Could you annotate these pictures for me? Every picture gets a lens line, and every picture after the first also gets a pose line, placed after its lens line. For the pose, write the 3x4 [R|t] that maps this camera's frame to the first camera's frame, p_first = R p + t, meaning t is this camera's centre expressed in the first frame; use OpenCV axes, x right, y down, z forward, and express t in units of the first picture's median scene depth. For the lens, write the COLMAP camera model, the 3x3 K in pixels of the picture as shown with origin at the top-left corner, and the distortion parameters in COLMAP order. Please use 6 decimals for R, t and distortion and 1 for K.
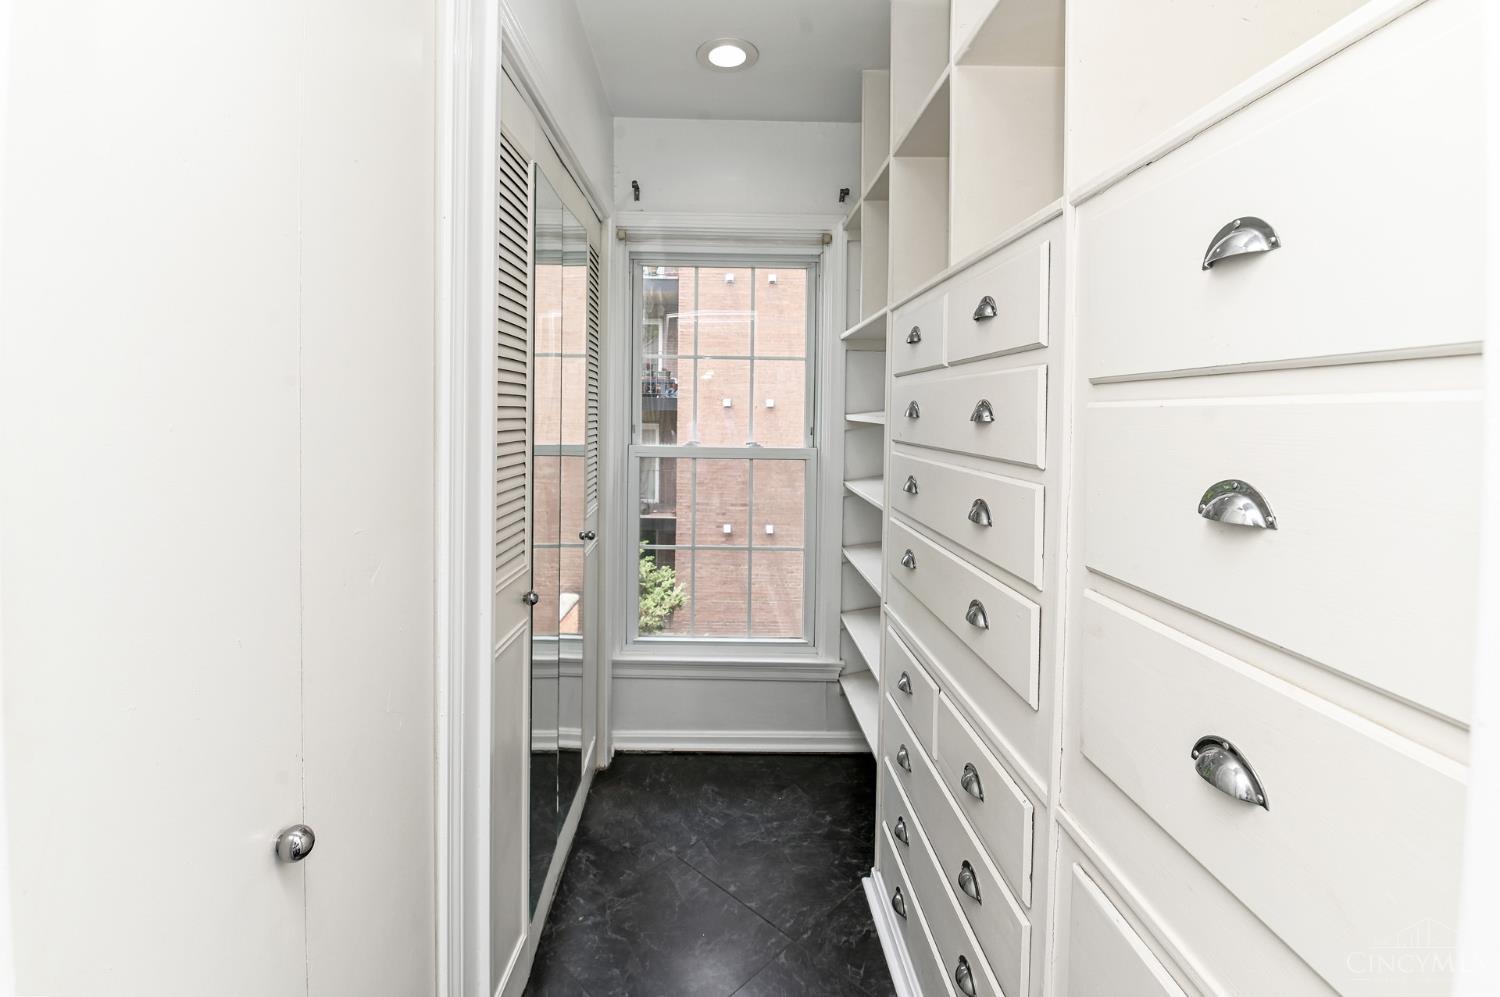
lens RADIAL K [[651.6, 0, 754.9], [0, 651.6, 495.1], [0, 0, 1]] dist [-0.006507, -0.005553]
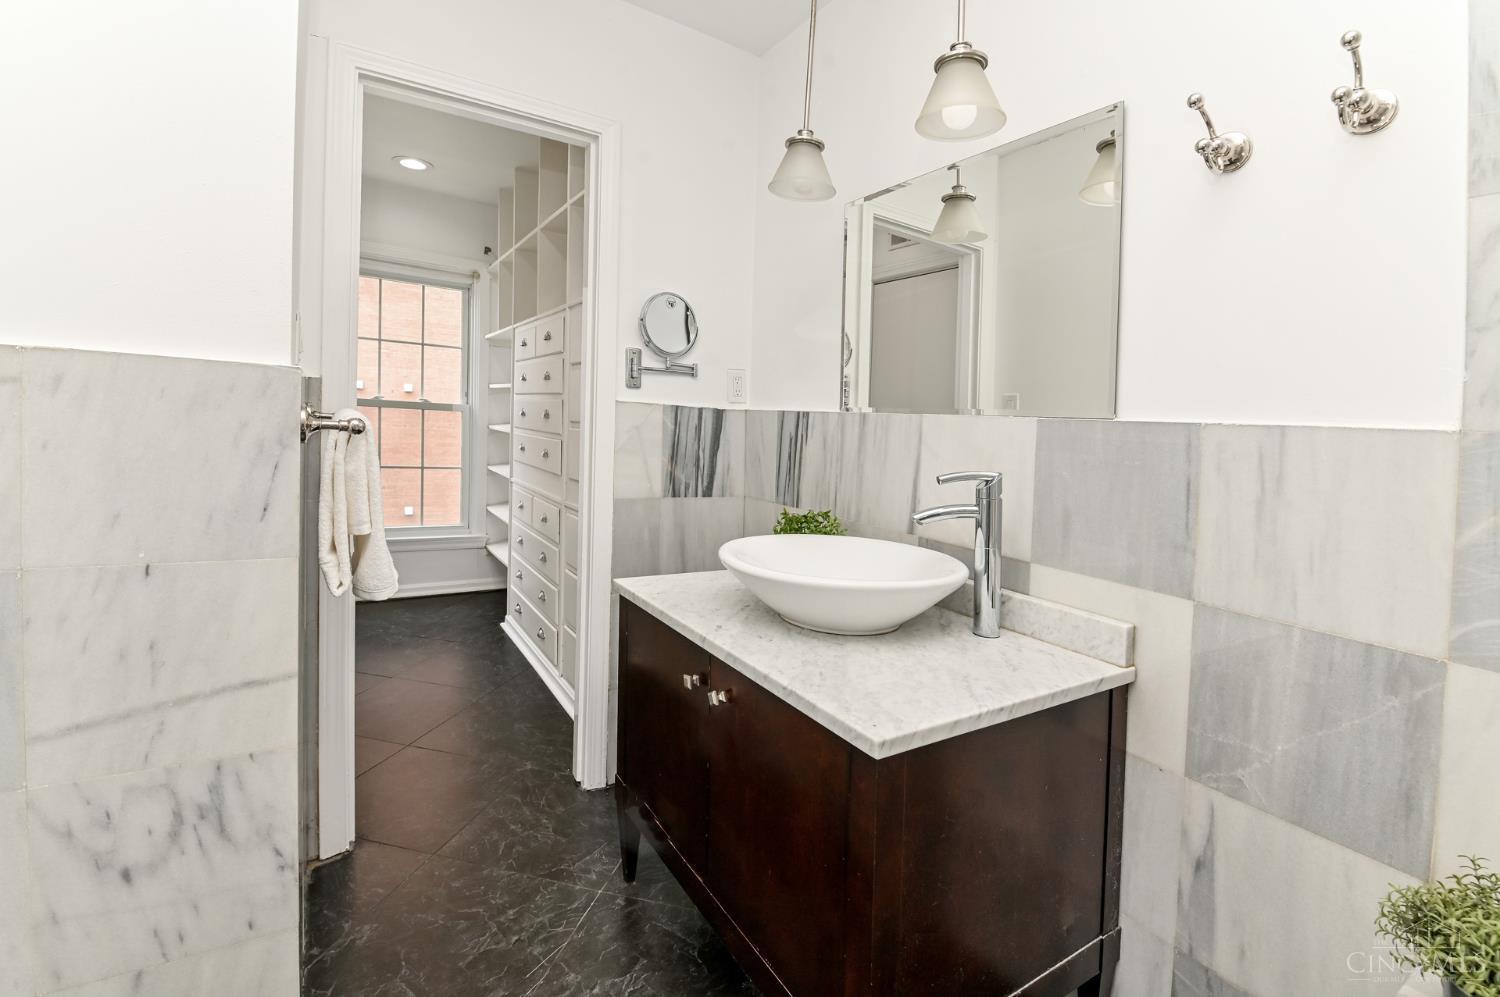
lens RADIAL K [[651.6, 0, 763.8], [0, 651.6, 474.7], [0, 0, 1]] dist [-0.006507, -0.005553]
pose [[0.858847, -0.002391, 0.512226, -0.105146], [0.016937, 0.999575, -0.023732, 0.154443], [-0.511952, 0.029058, 0.858523, -0.746924]]
